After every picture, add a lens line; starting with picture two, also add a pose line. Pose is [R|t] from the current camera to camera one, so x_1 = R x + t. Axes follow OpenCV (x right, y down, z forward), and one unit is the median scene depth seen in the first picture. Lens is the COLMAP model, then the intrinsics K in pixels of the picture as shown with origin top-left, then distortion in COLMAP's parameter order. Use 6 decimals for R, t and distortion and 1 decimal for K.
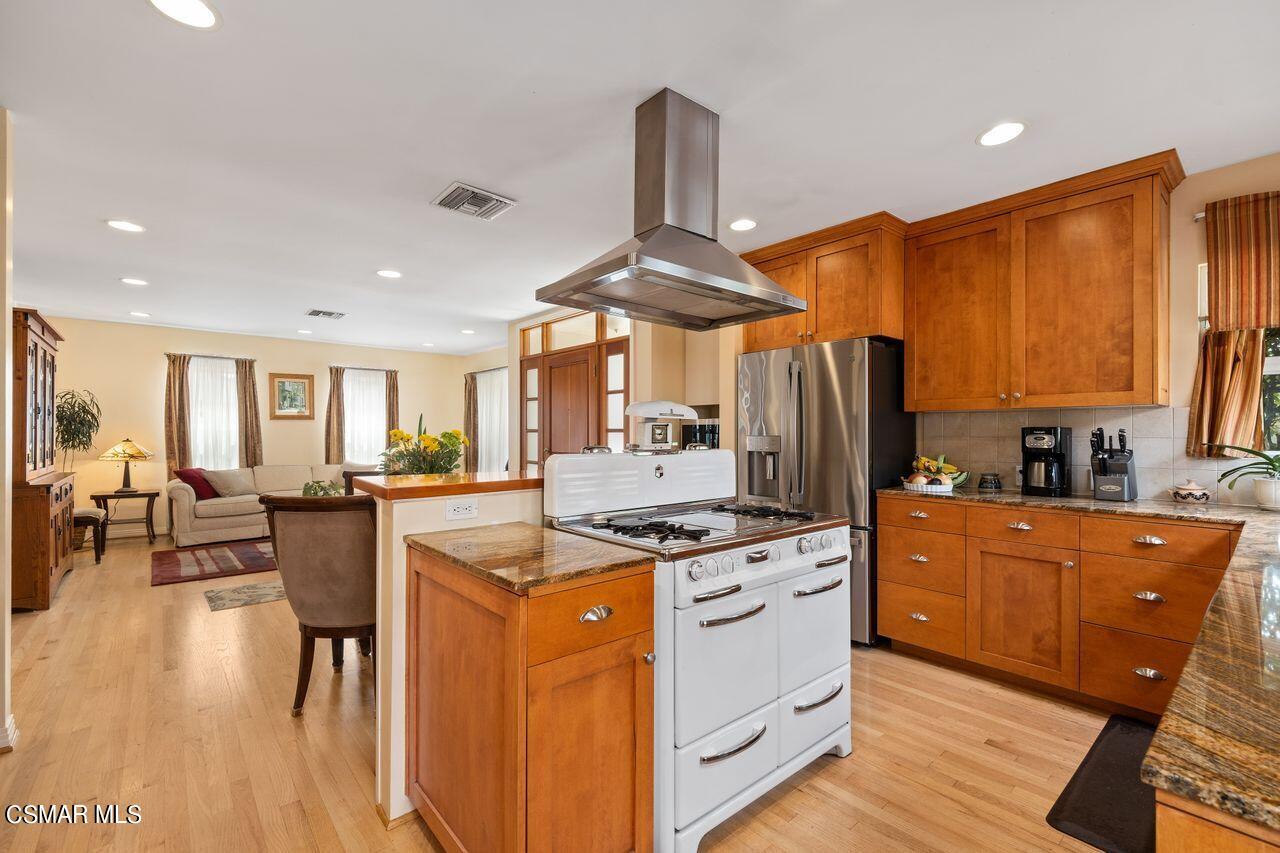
lens RADIAL K [[558.9, 0, 637.1], [0, 558.9, 433.0], [0, 0, 1]] dist [0.008016, -0.002099]
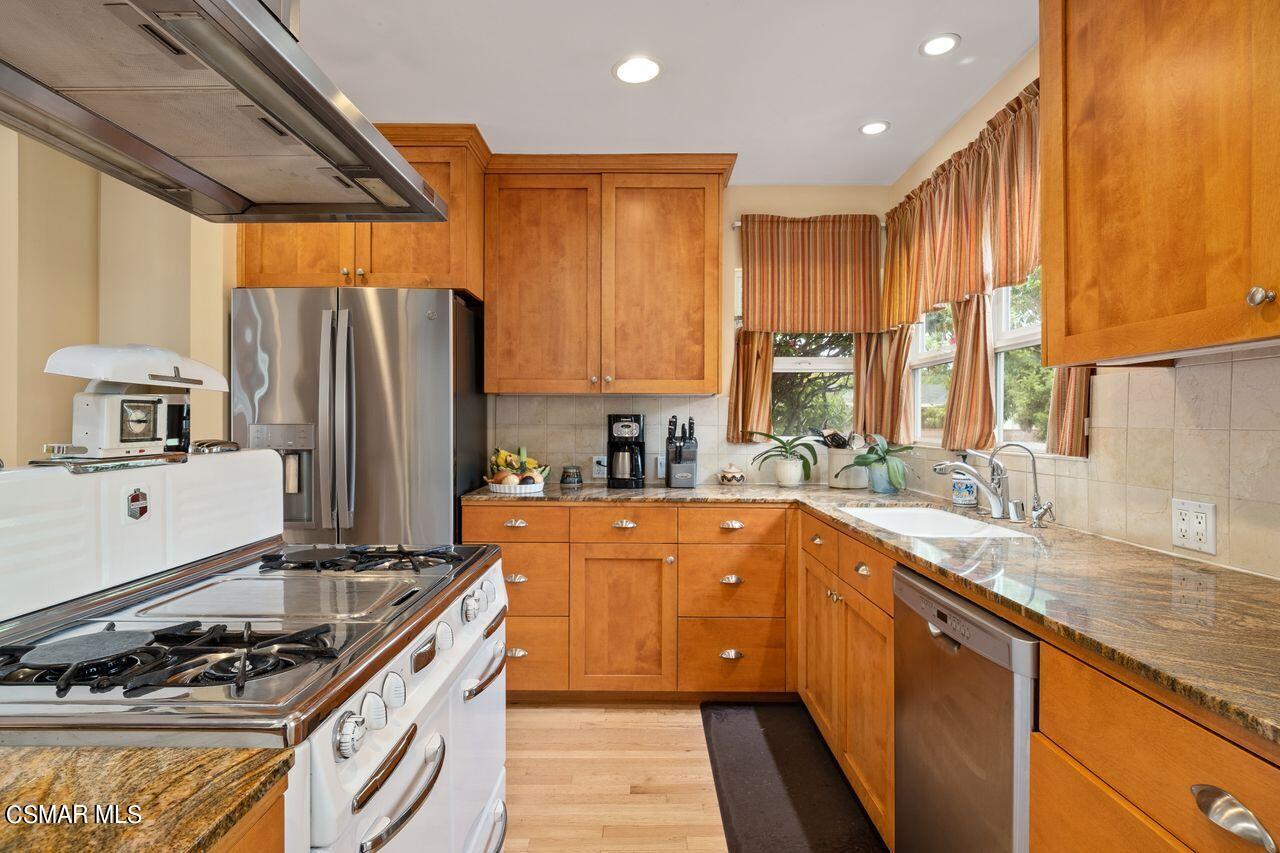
lens RADIAL K [[642.4, 0, 639.6], [0, 642.4, 423.5], [0, 0, 1]] dist [0.003649, -0.002126]
pose [[0.650790, -0.001122, 0.759257, -0.079297], [-0.003351, 0.999985, 0.004351, 0.000010], [-0.759250, -0.005376, 0.650777, 0.310099]]
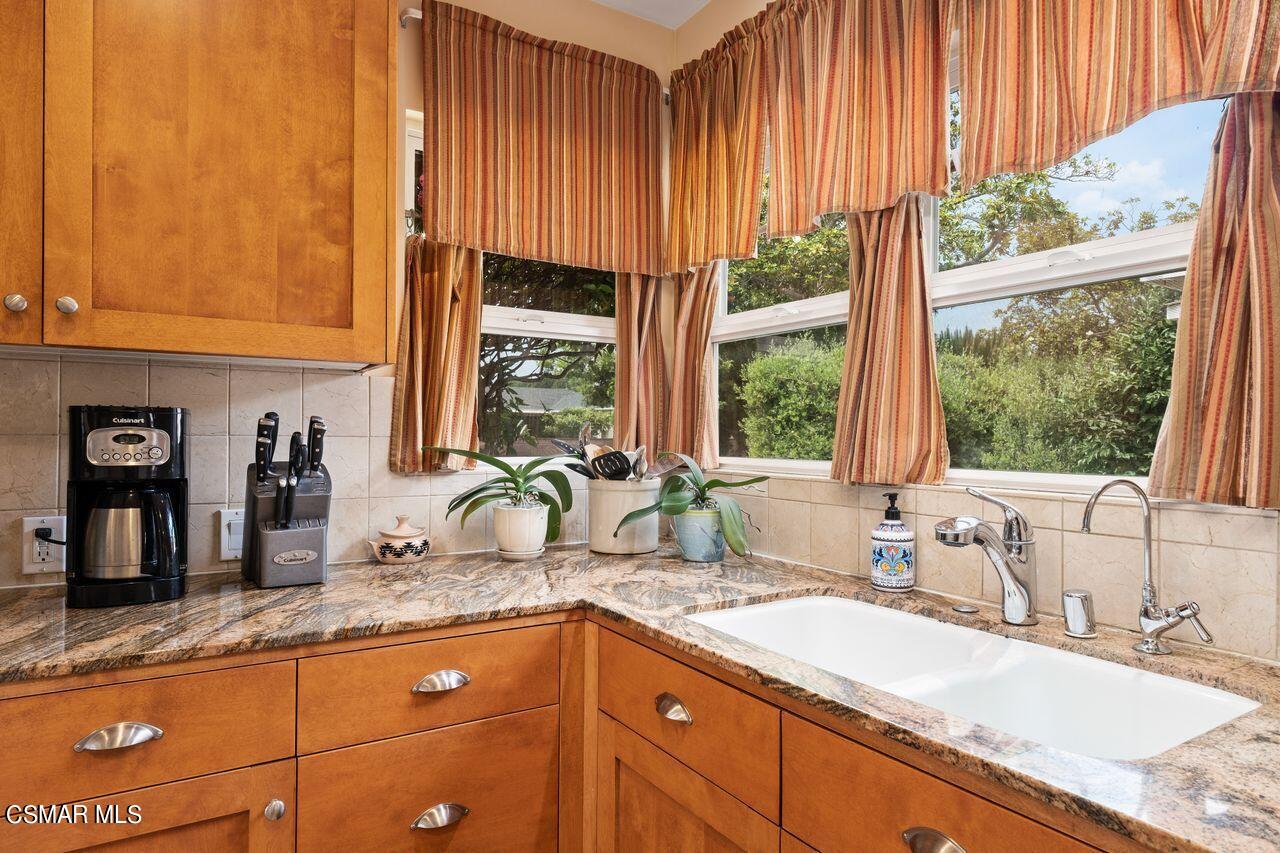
lens RADIAL K [[744.9, 0, 638.0], [0, 744.9, 433.1], [0, 0, 1]] dist [0.008889, -0.005275]
pose [[0.137000, -0.001538, 0.990570, 0.323398], [-0.010033, 0.999945, 0.002940, 0.001639], [-0.990520, -0.010342, 0.136977, 0.665914]]
